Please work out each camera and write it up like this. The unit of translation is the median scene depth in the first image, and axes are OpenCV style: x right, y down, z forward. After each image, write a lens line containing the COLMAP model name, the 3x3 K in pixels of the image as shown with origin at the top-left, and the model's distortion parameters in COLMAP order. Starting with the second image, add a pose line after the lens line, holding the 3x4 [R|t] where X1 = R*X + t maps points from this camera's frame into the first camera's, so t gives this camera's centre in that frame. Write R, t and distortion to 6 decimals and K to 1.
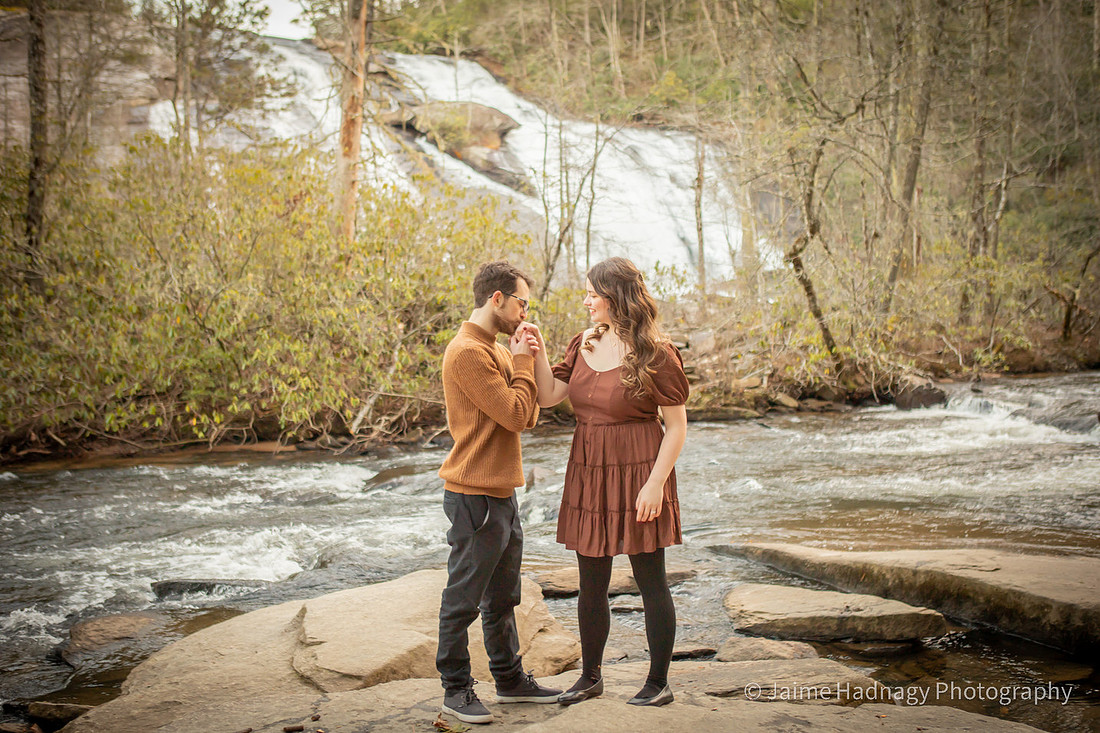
lens RADIAL K [[1229.5, 0, 567.0], [0, 1229.5, 367.4], [0, 0, 1]] dist [-0.037738, 0.006976]
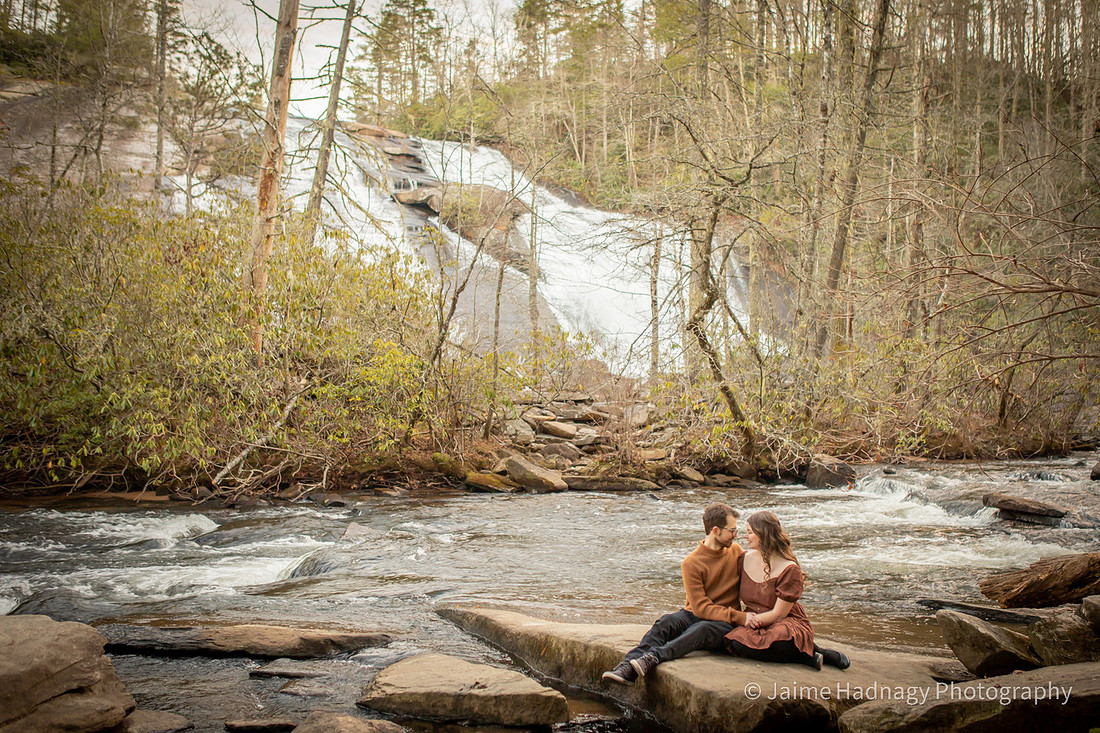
lens RADIAL K [[1173.4, 0, 603.1], [0, 1173.4, 362.6], [0, 0, 1]] dist [-0.088844, 0.132796]
pose [[0.999101, 0.042154, -0.004504, 0.109038], [-0.042372, 0.996369, -0.073846, 0.010432], [0.001375, 0.073970, 0.997259, 0.061867]]
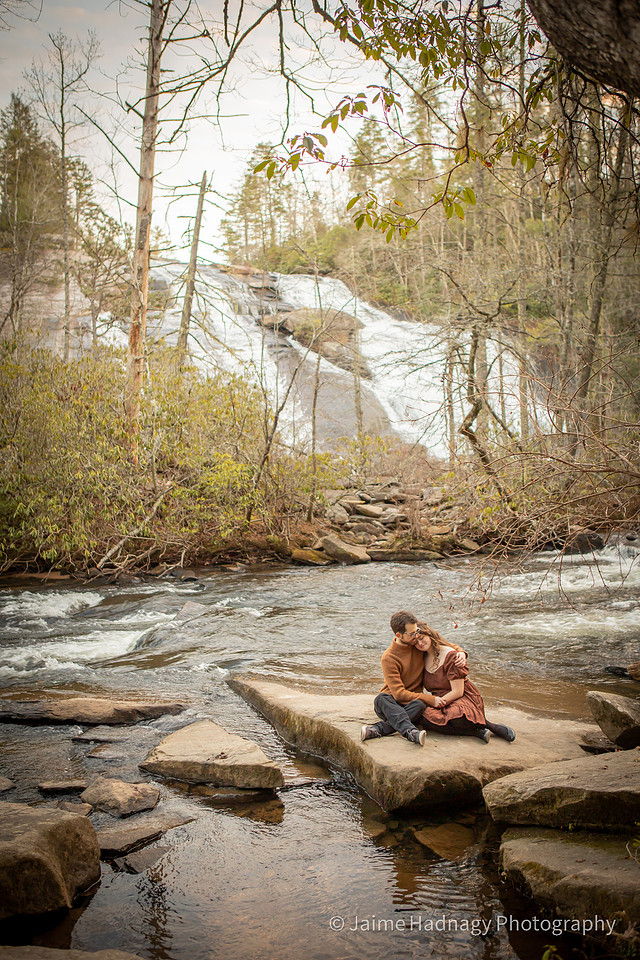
lens RADIAL K [[919.0, 0, 320.0], [0, 919.0, 480.0], [0, 0, 1]] dist [-0.075985, 0.102205]
pose [[0.991313, 0.006227, -0.131379, 0.150184], [-0.009791, 0.999601, -0.026498, -0.012583], [0.131161, 0.027554, 0.990978, 0.058909]]
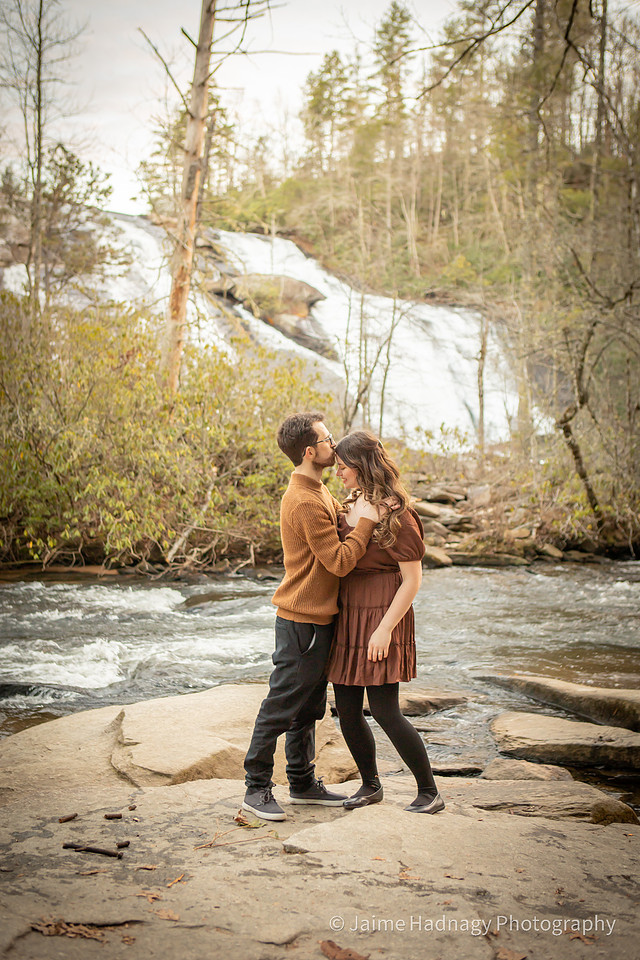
lens RADIAL K [[1088.7, 0, 320.0], [0, 1088.7, 480.0], [0, 0, 1]] dist [-0.031408, 0.025512]
pose [[0.998327, 0.045636, -0.035505, -0.001361], [-0.046642, 0.998518, -0.028032, -0.000151], [0.034173, 0.029641, 0.998976, -0.003936]]
